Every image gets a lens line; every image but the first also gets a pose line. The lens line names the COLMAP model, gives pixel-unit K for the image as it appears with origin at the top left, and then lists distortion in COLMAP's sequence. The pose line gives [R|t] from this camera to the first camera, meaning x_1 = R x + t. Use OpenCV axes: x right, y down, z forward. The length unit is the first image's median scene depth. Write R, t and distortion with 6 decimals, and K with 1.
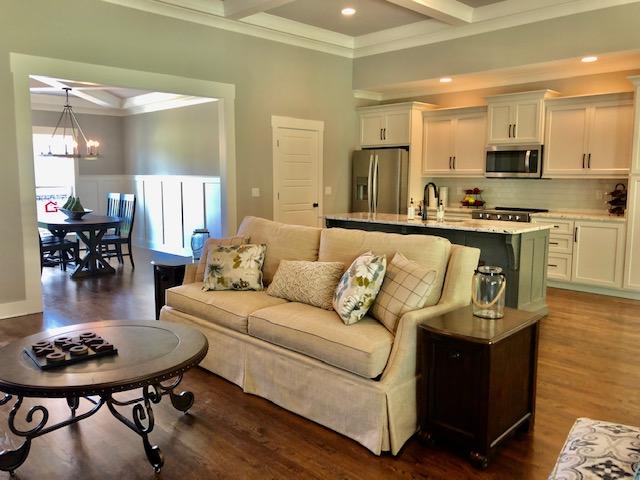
lens RADIAL K [[533.7, 0, 320.0], [0, 533.7, 240.0], [0, 0, 1]] dist [0.019839, -0.004255]
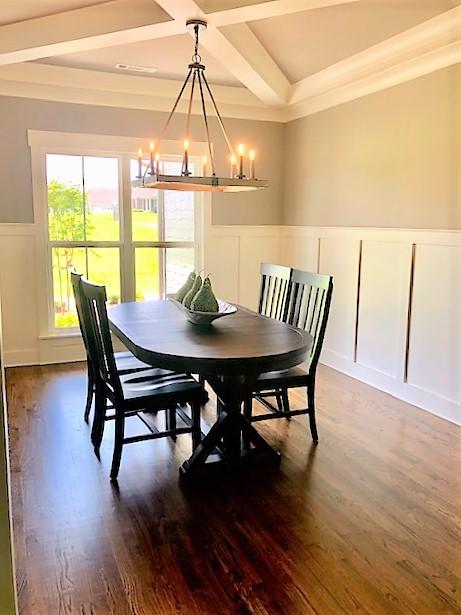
lens RADIAL K [[512.8, 0, 230.5], [0, 512.8, 307.5], [0, 0, 1]] dist [0.019839, -0.004255]
pose [[0.929119, 0.060782, -0.364750, -0.269526], [-0.047895, 0.997870, 0.044282, -0.073083], [0.366665, -0.023674, 0.930052, 0.594930]]
